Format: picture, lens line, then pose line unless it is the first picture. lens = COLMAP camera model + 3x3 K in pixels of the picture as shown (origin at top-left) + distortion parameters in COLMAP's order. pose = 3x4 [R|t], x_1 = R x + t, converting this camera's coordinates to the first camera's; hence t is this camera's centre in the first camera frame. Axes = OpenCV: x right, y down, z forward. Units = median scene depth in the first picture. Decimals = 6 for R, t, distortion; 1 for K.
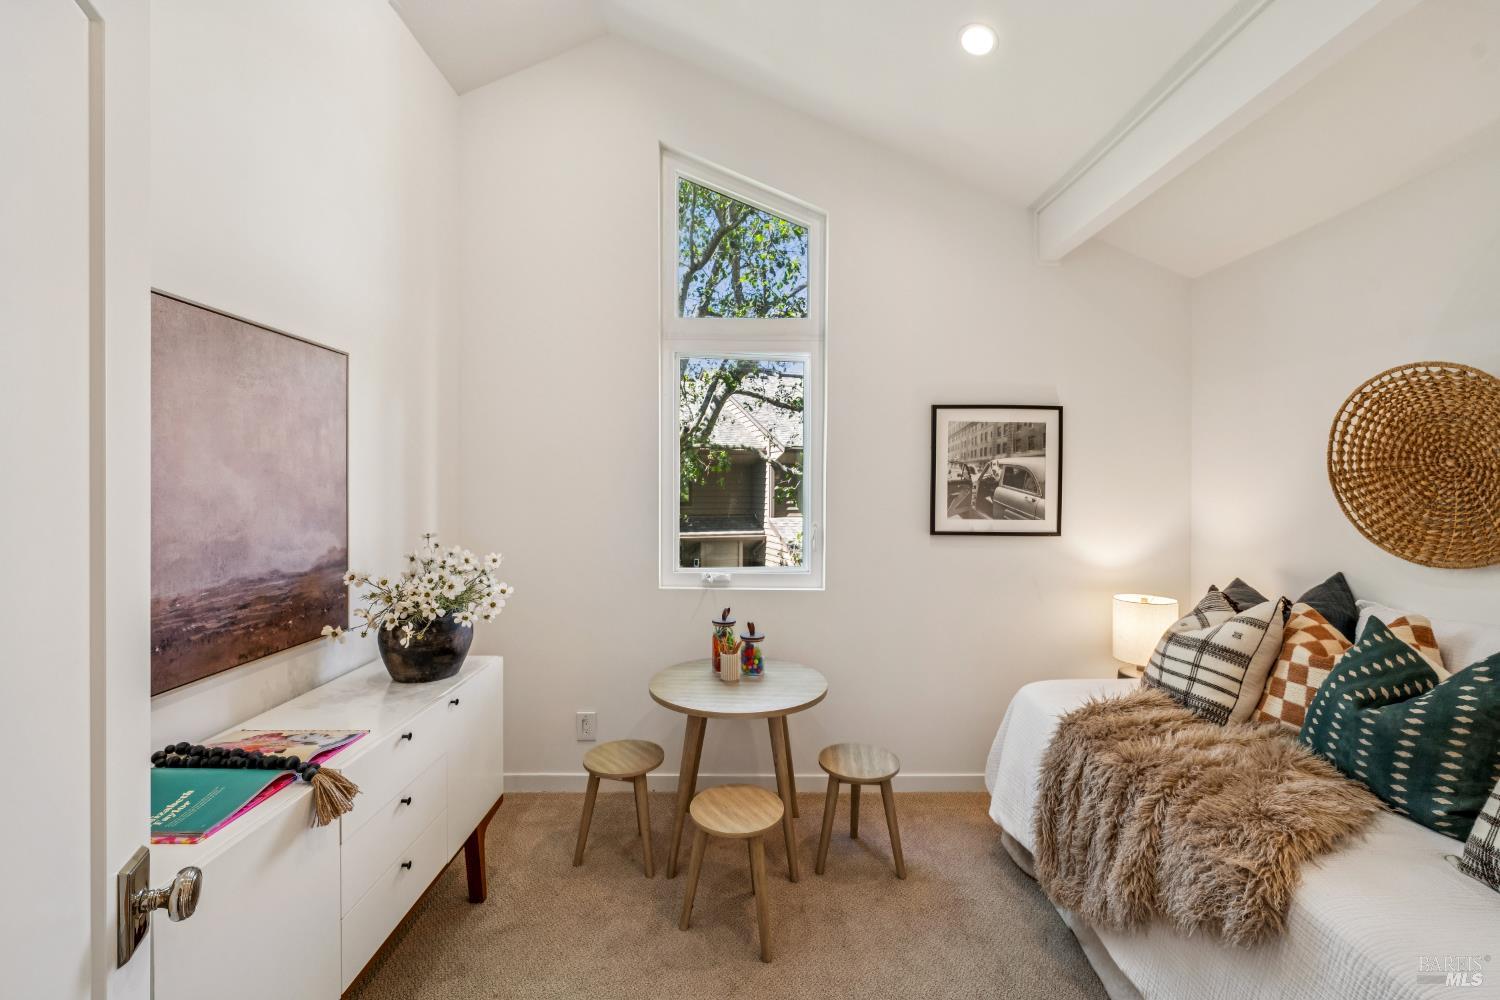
lens RADIAL K [[636.0, 0, 754.2], [0, 636.0, 480.2], [0, 0, 1]] dist [0.001221, 0.000079]
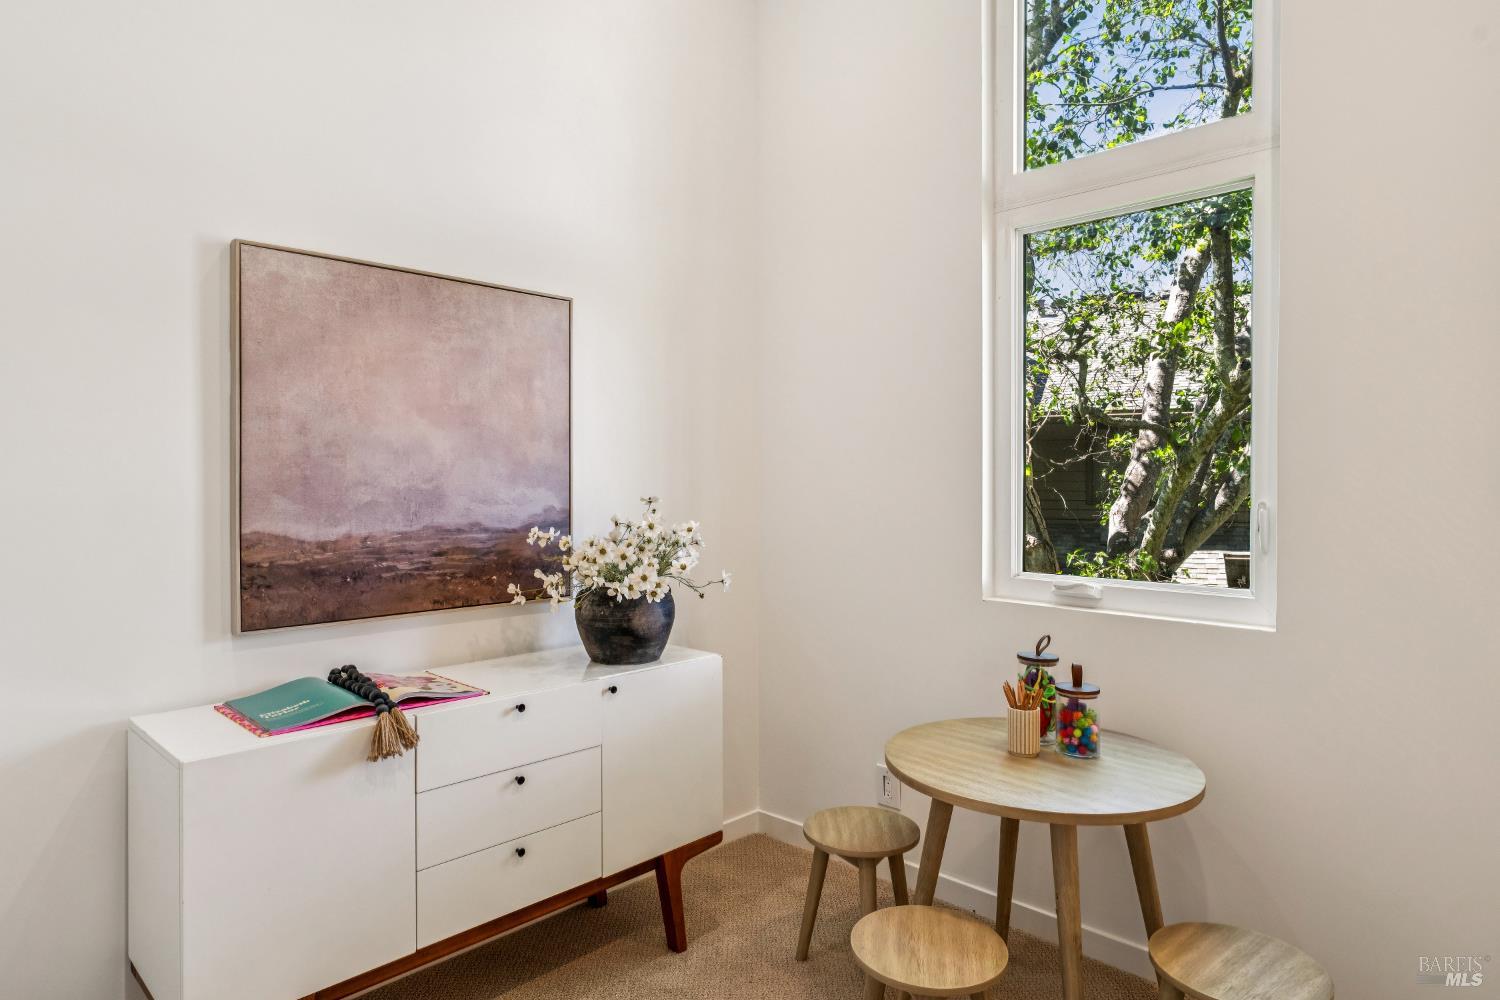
lens RADIAL K [[890.6, 0, 748.3], [0, 890.6, 472.4], [0, 0, 1]] dist [0.003227, 0.000195]
pose [[0.702645, -0.013948, -0.711403, 0.533255], [0.009190, 0.999902, -0.010527, 0.079990], [0.711481, 0.000859, 0.702705, 0.318031]]
